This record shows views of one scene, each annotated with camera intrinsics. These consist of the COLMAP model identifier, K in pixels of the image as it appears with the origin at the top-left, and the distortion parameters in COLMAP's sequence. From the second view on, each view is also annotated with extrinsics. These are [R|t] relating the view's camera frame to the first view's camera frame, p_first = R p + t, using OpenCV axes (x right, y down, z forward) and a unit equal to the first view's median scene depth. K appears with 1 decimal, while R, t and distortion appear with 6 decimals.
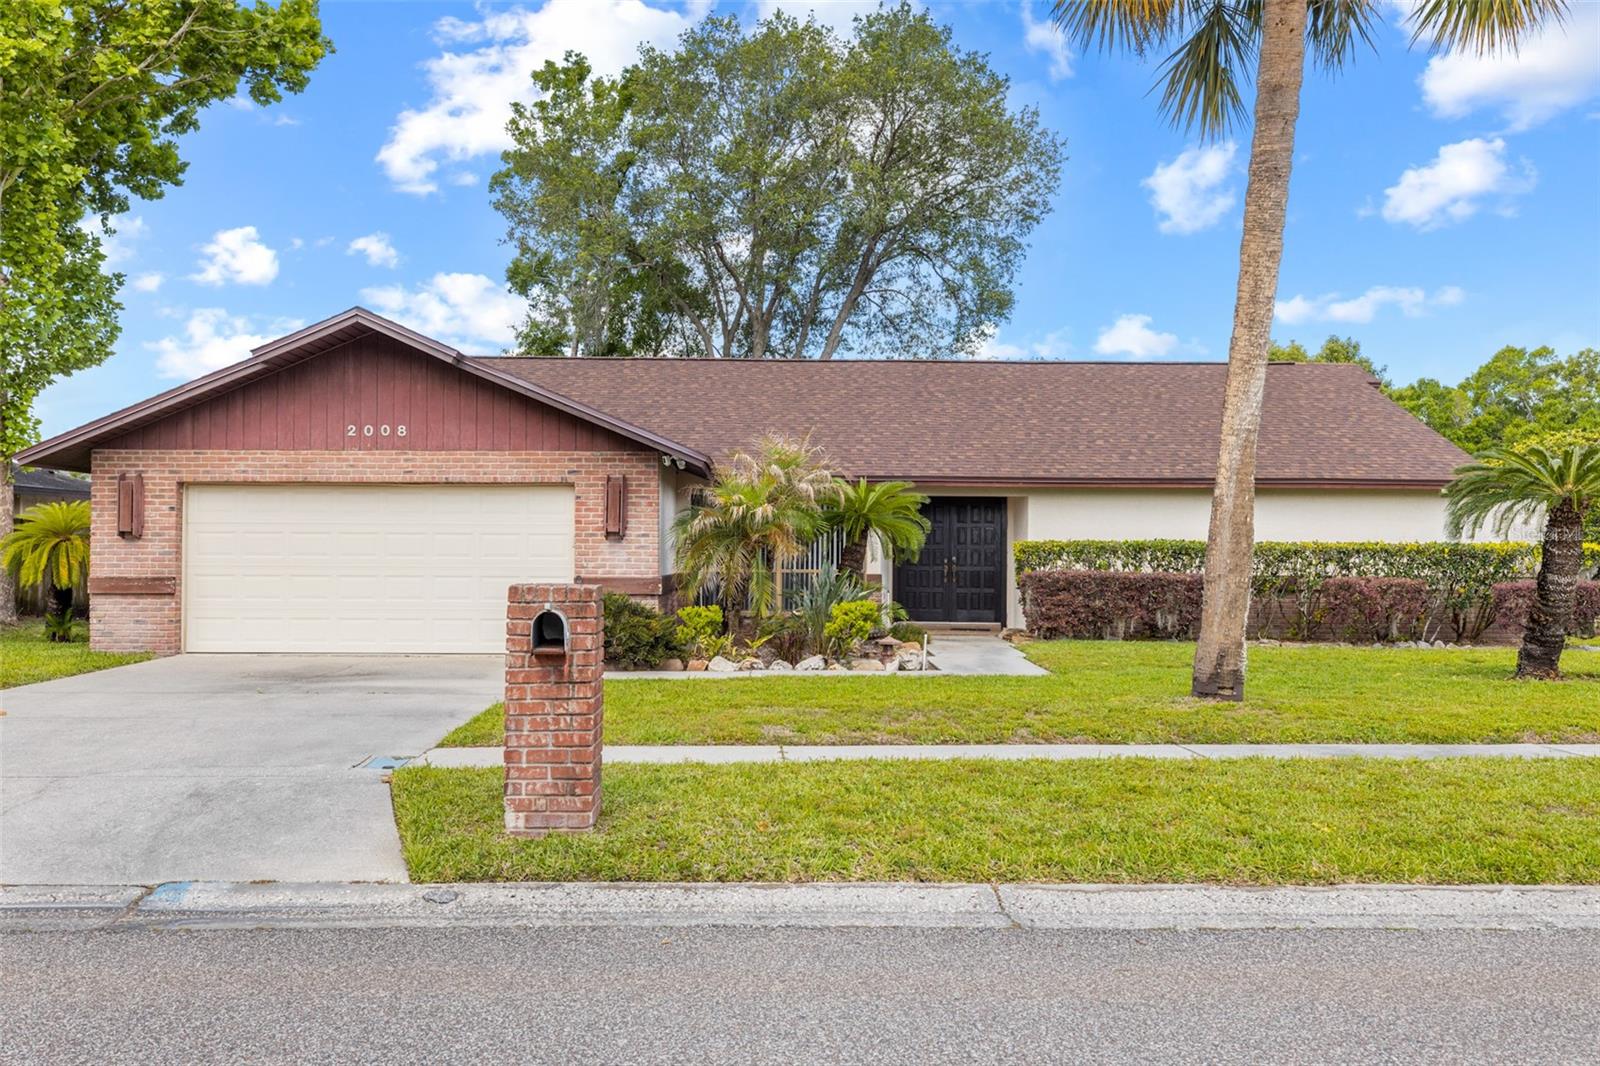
lens RADIAL K [[1428.0, 0, 808.5], [0, 1428.0, 537.5], [0, 0, 1]] dist [0.005938, -0.003763]
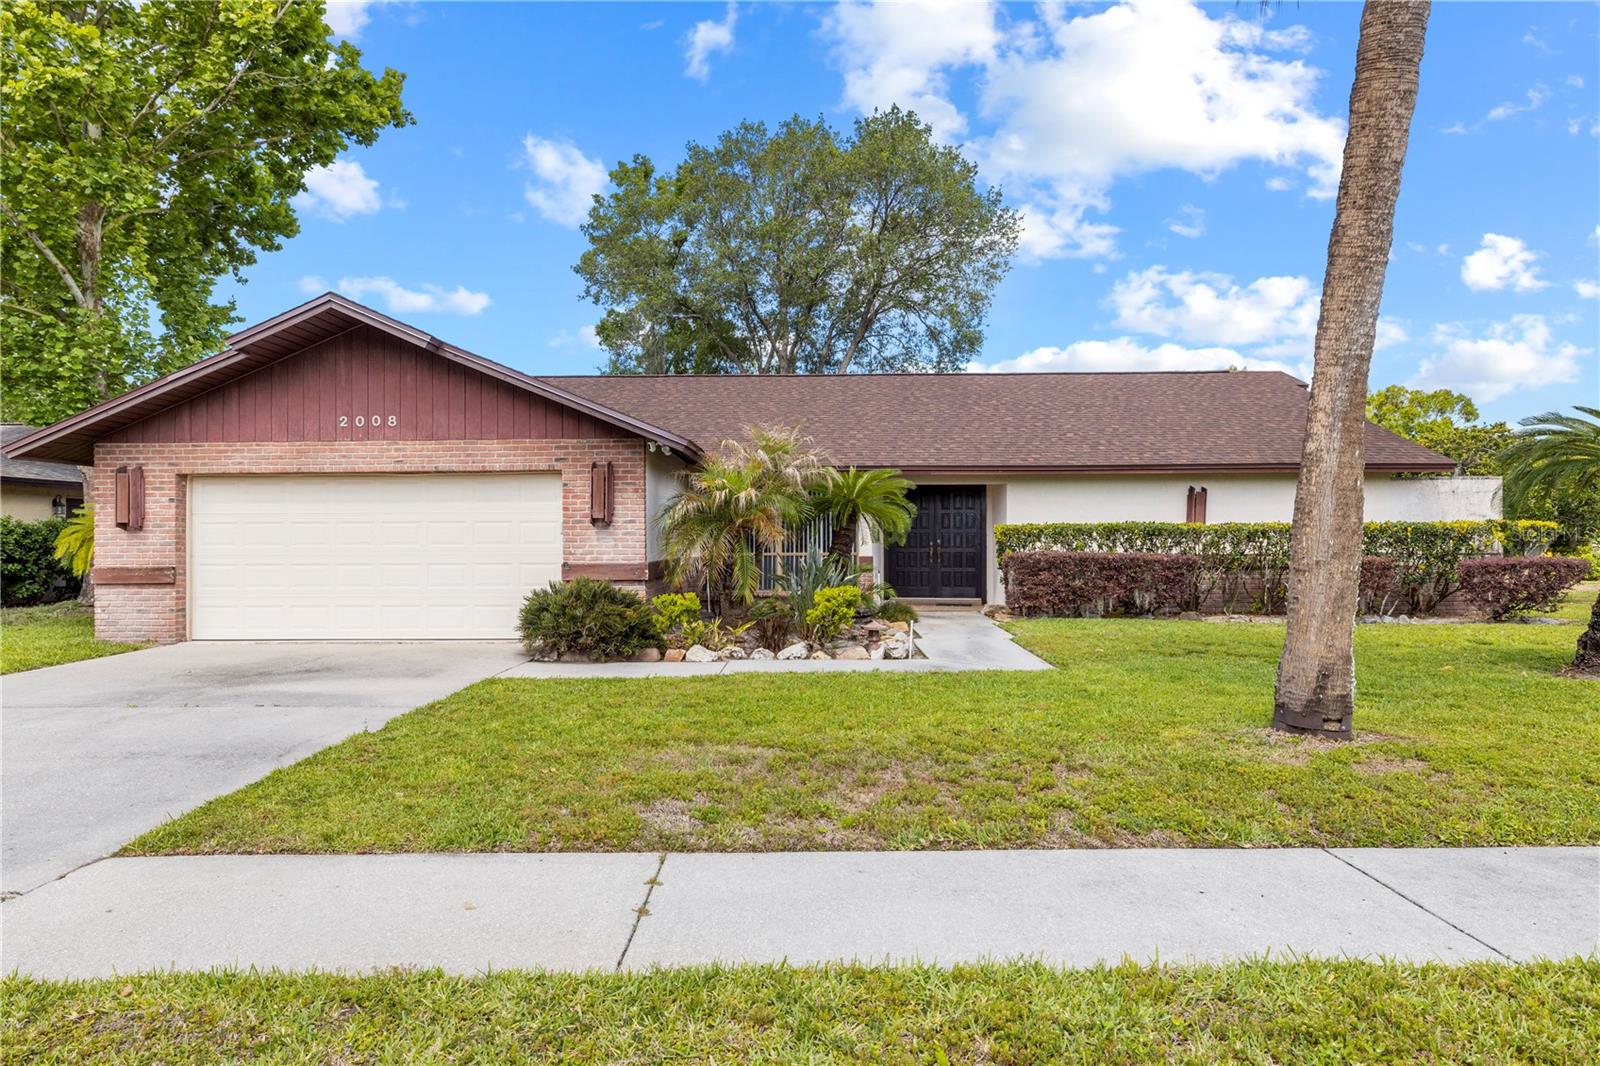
lens RADIAL K [[933.9, 0, 803.3], [0, 933.9, 535.4], [0, 0, 1]] dist [-0.002502, 0.000433]
pose [[0.999179, -0.010145, -0.039215, 0.029248], [0.010446, 0.999917, 0.007486, 0.004180], [0.039136, -0.007889, 0.999203, 0.315036]]
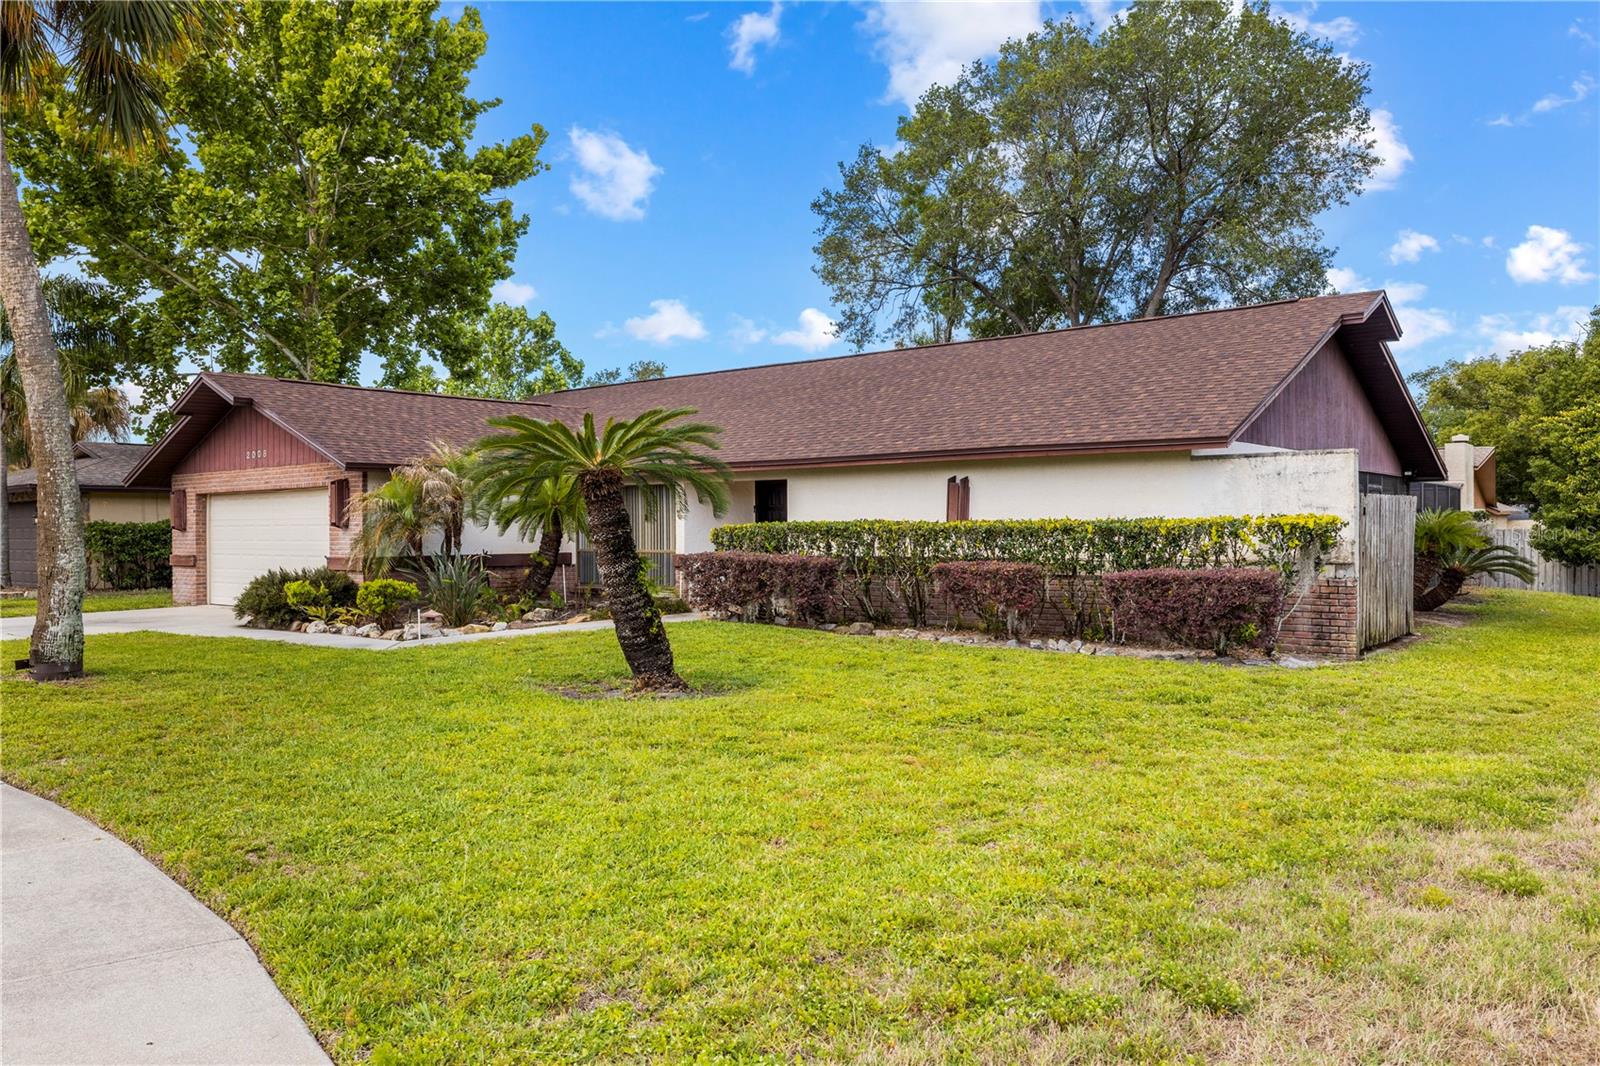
lens RADIAL K [[1188.4, 0, 800.0], [0, 1188.4, 533.0], [0, 0, 1]] dist [-0.001841, -0.000240]
pose [[0.753069, -0.007560, -0.657898, 0.811074], [0.015166, 0.999868, 0.005871, 0.005208], [0.657767, -0.014399, 0.753084, 0.414771]]
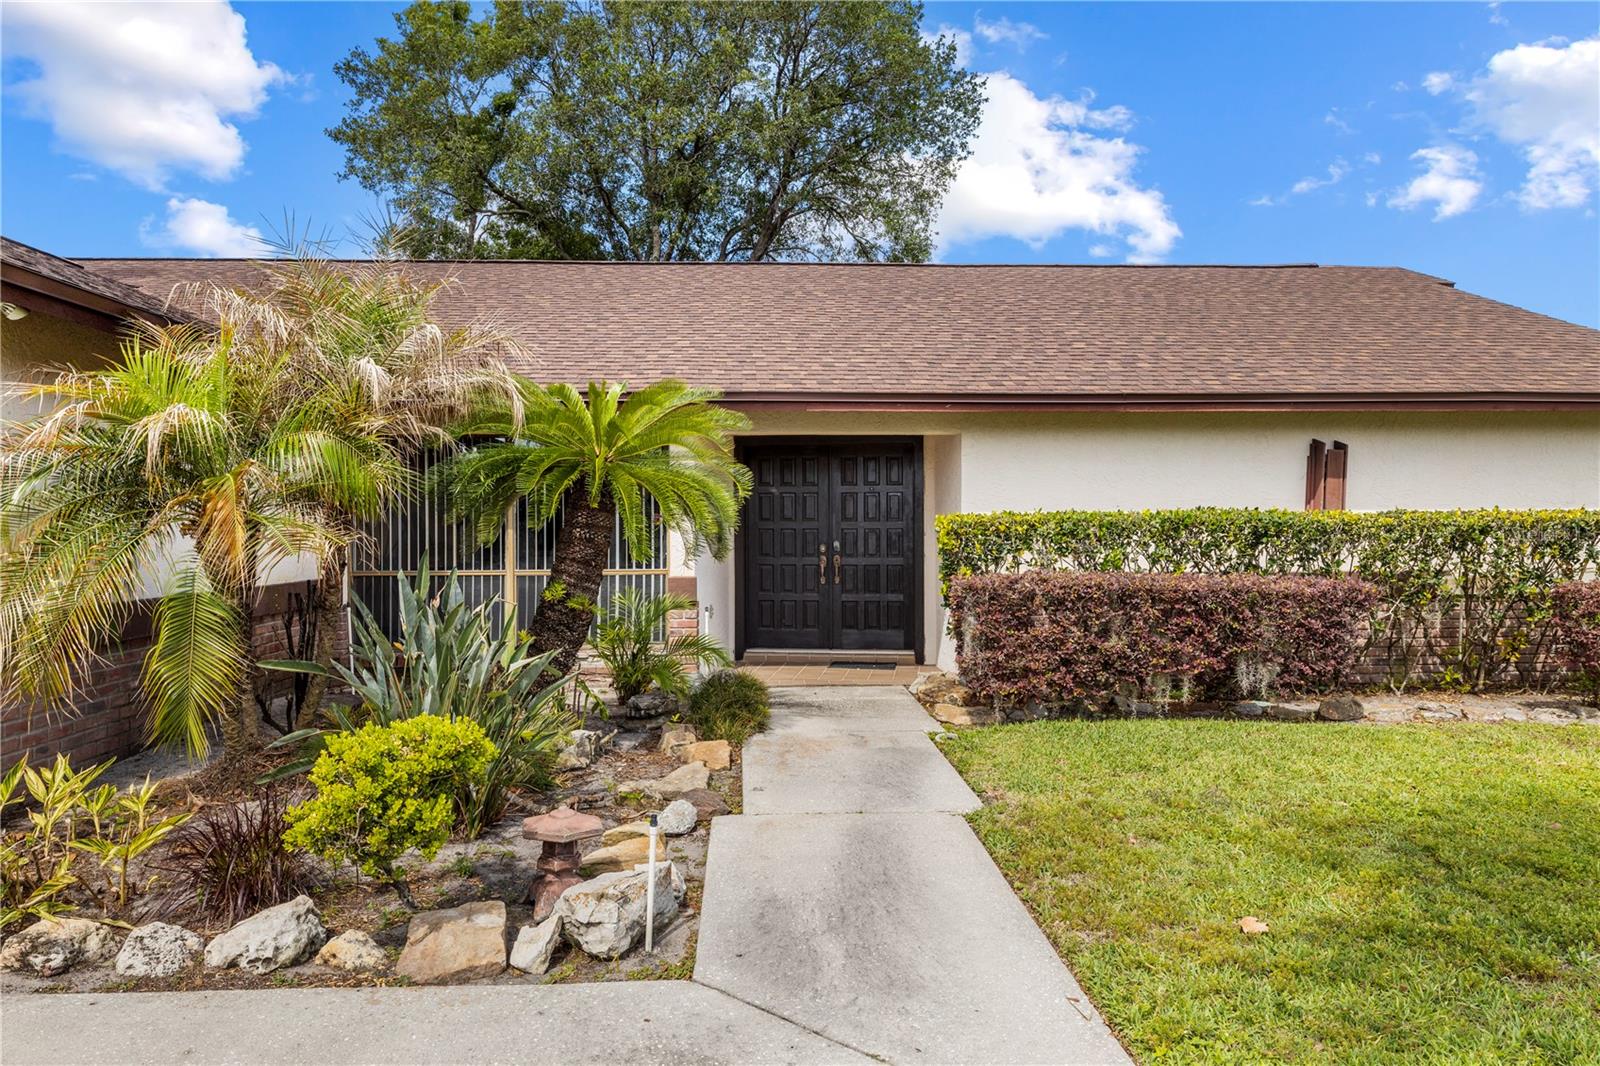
lens RADIAL K [[1042.1, 0, 800.0], [0, 1042.1, 533.0], [0, 0, 1]] dist [-0.007109, -0.001390]
pose [[0.999778, -0.010520, 0.018248, 0.094161], [0.010193, 0.999788, 0.017915, 0.002234], [-0.018433, -0.017725, 0.999673, 0.672214]]
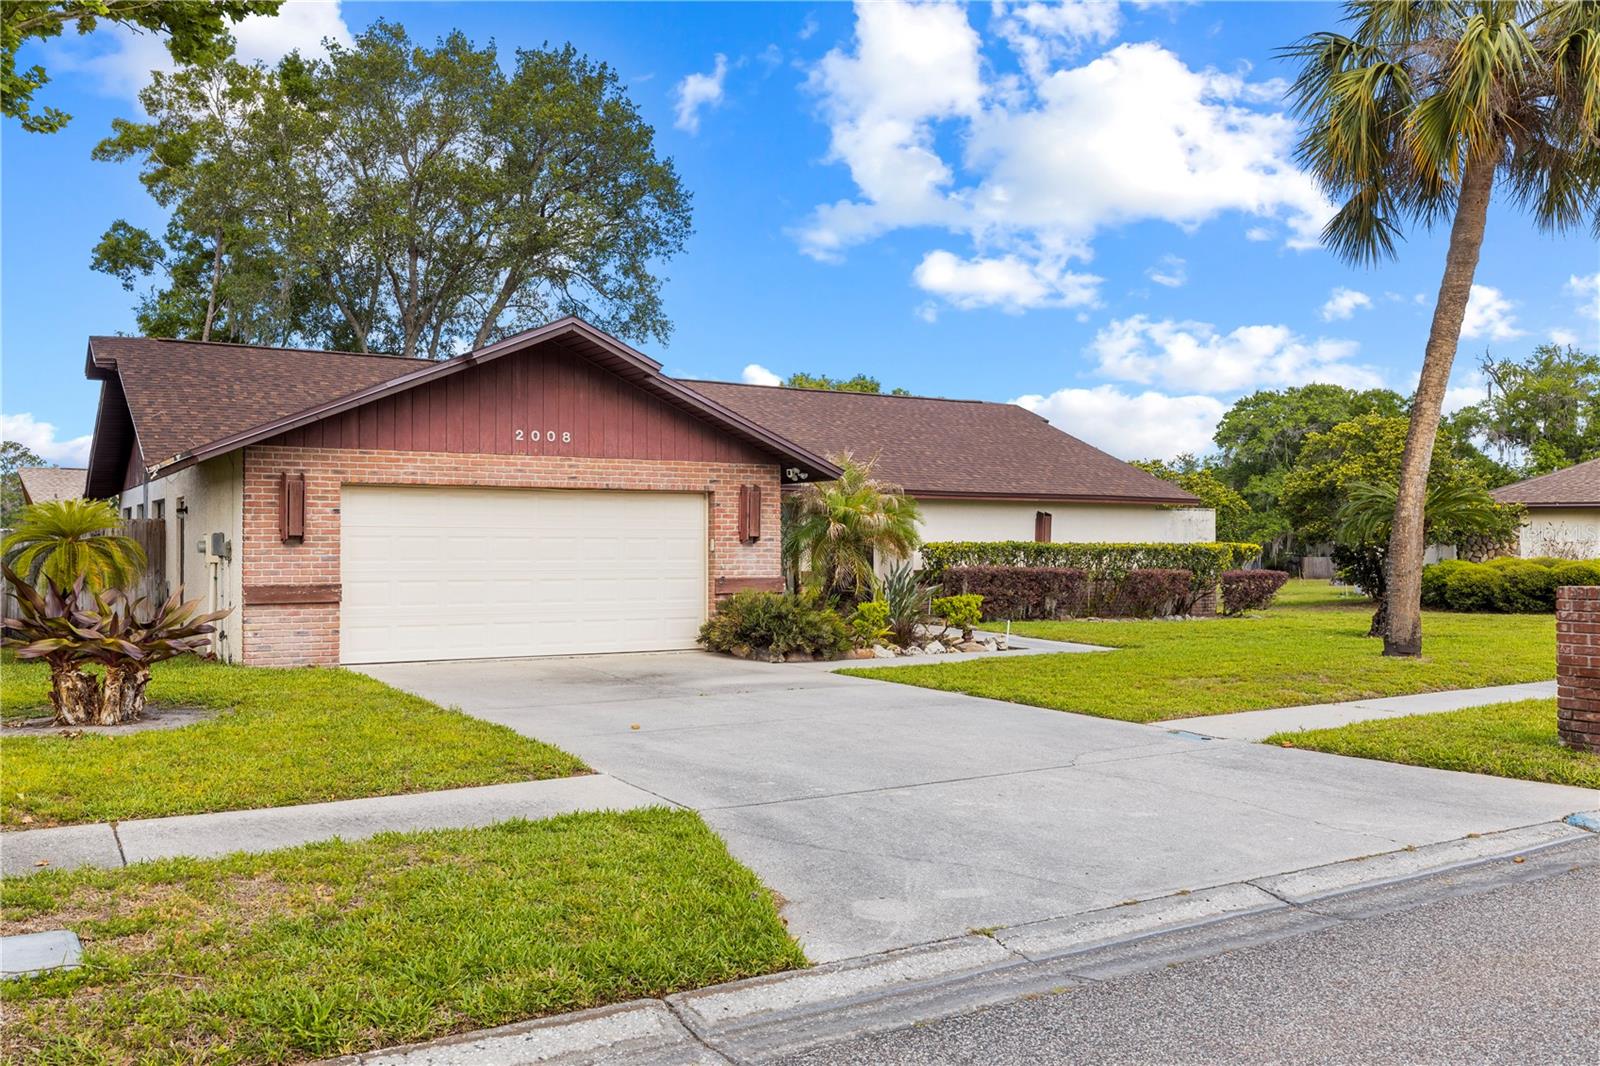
lens RADIAL K [[1299.9, 0, 800.0], [0, 1299.9, 533.0], [0, 0, 1]] dist [0.005876, 0.001285]
pose [[0.864743, 0.002419, 0.502208, -0.548800], [-0.003283, 0.999994, 0.000836, -0.006899], [-0.502203, -0.002372, 0.864746, 0.101511]]
